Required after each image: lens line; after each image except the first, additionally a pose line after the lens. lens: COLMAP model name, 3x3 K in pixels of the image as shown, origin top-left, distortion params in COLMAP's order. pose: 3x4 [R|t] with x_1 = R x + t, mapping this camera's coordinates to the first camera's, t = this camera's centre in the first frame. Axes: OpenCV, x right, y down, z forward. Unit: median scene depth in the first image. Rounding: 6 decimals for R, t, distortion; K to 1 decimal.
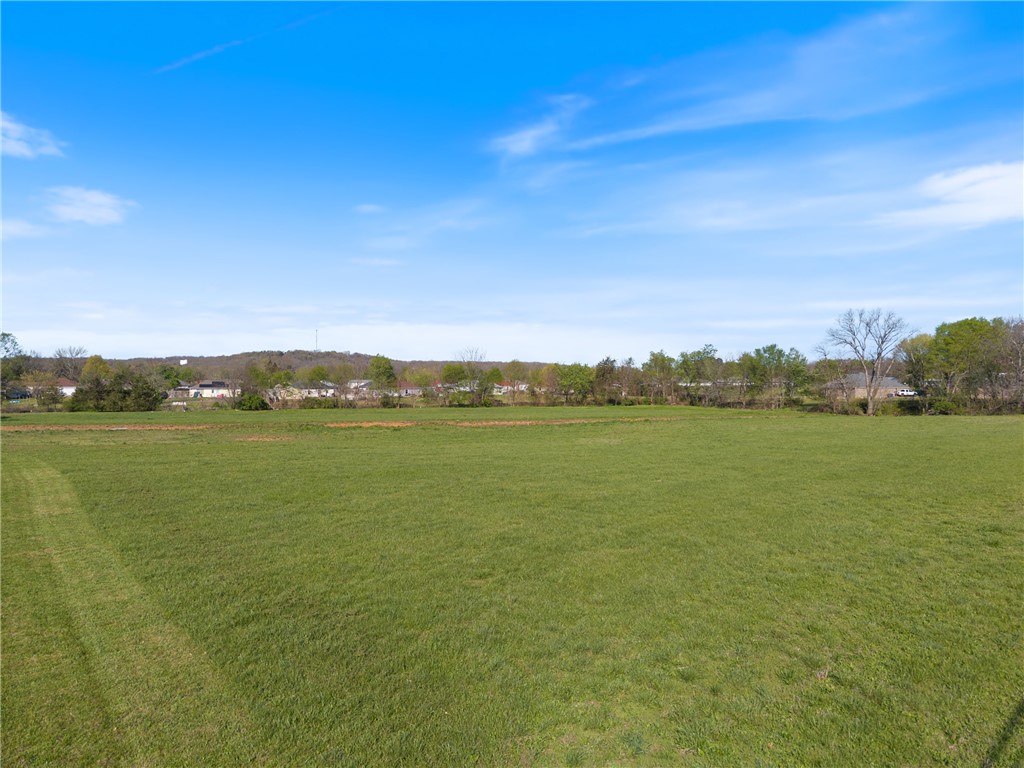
lens RADIAL K [[685.5, 0, 511.6], [0, 685.5, 363.1], [0, 0, 1]] dist [0.024491, -0.022166]
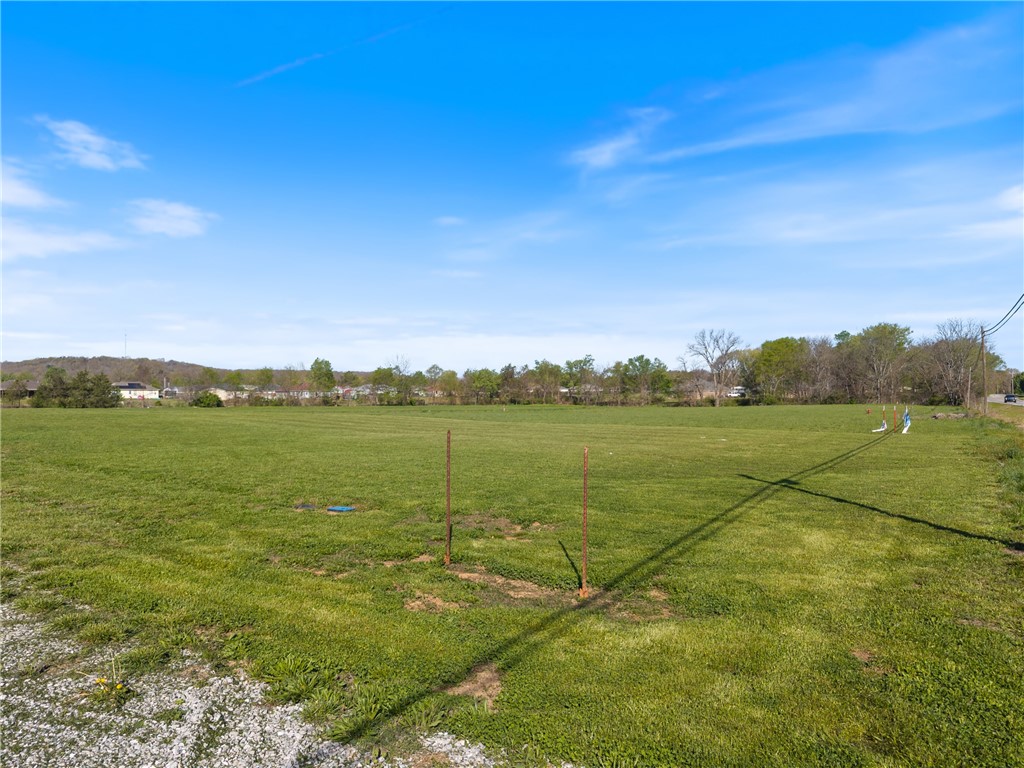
lens RADIAL K [[685.5, 0, 512.7], [0, 685.5, 388.6], [0, 0, 1]] dist [0.024491, -0.022166]
pose [[0.969018, 0.003588, 0.246962, -0.156168], [-0.008610, 0.999777, 0.019262, 0.011848], [-0.246838, -0.020791, 0.968834, -0.155663]]
